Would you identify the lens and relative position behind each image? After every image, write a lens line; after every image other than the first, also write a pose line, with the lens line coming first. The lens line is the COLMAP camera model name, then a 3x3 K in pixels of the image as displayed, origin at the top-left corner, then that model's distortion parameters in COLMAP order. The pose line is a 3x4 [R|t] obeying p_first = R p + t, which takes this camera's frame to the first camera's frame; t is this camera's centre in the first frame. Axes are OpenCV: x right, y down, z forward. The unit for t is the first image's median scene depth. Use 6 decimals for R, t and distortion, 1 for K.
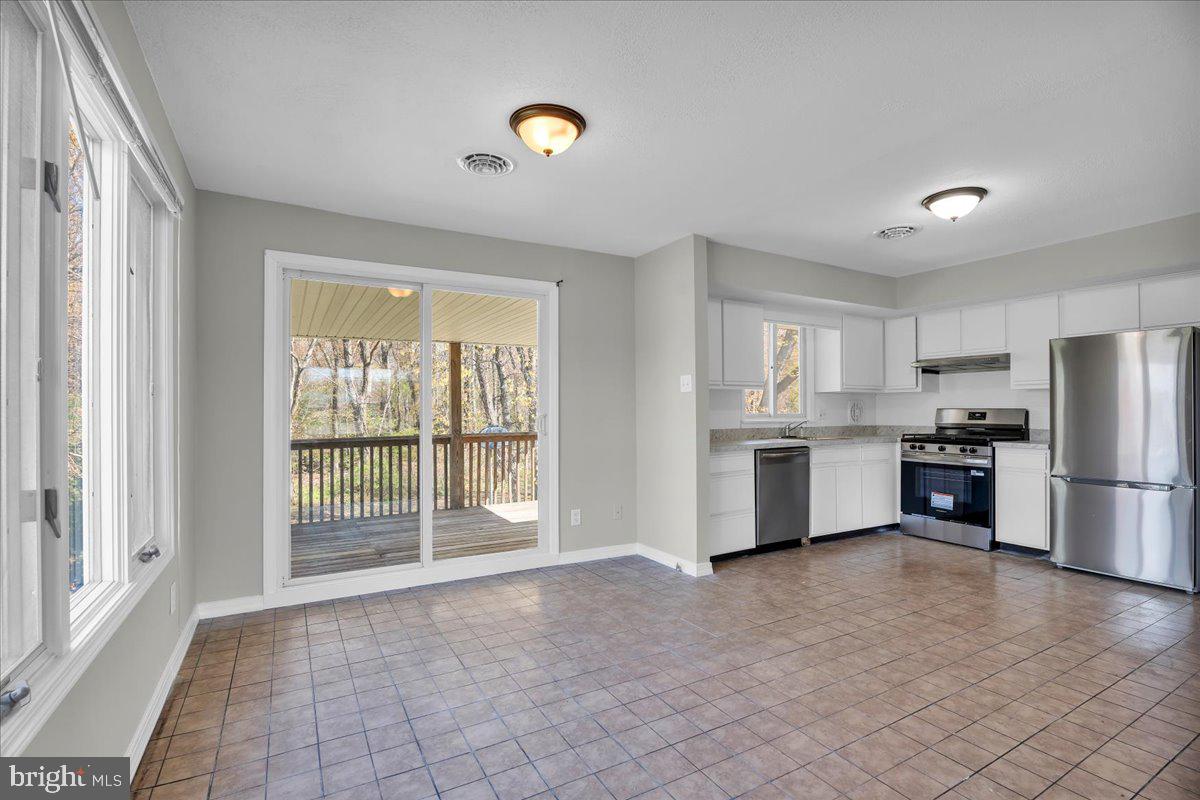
lens RADIAL K [[545.8, 0, 595.5], [0, 545.8, 407.1], [0, 0, 1]] dist [-0.004566, -0.000228]
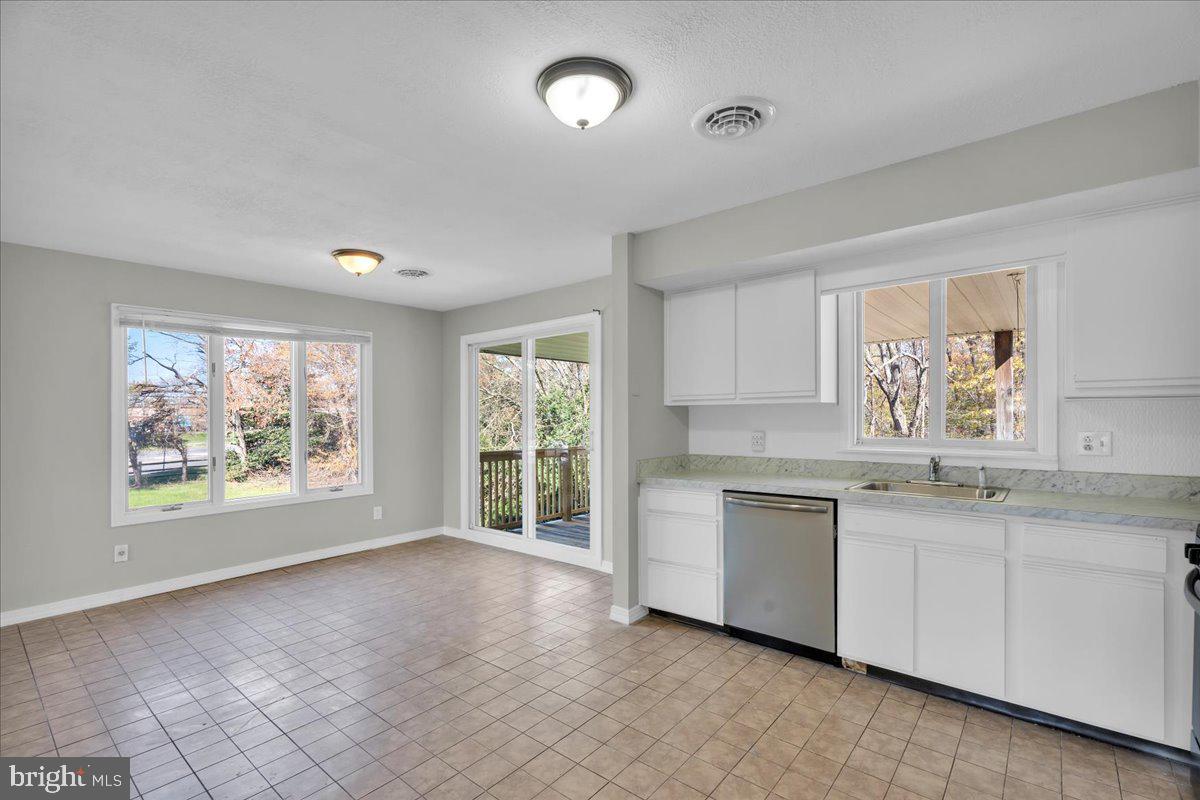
lens RADIAL K [[527.0, 0, 599.8], [0, 527.0, 414.1], [0, 0, 1]] dist [0.000263, 0.000026]
pose [[0.367521, -0.002620, -0.930012, 0.879977], [0.012548, 0.999919, 0.002142, -0.024535], [0.929931, -0.012457, 0.367524, 0.597354]]
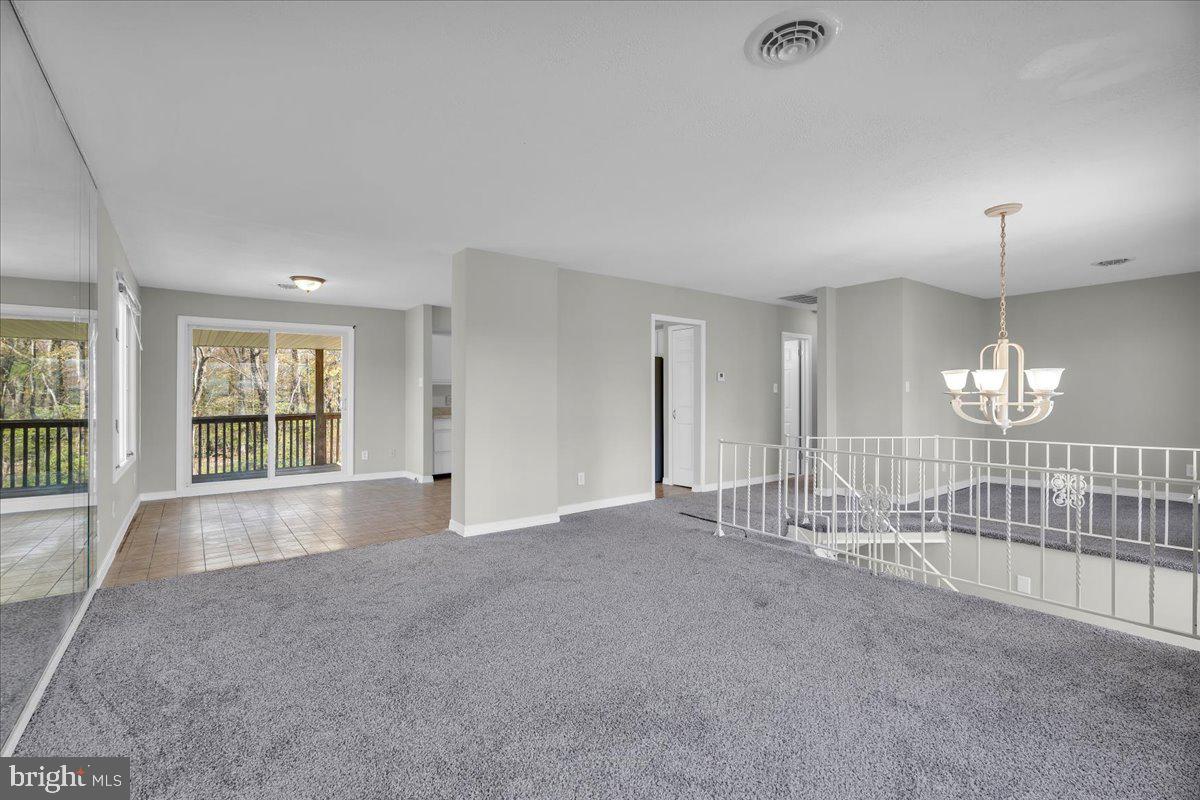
lens RADIAL K [[534.7, 0, 602.0], [0, 534.7, 390.7], [0, 0, 1]] dist [0.000653, 0.000129]
pose [[0.990239, 0.001808, 0.139365, 0.497030], [-0.001297, 0.999992, -0.003757, -0.007822], [-0.139371, 0.003539, 0.990234, -0.870443]]
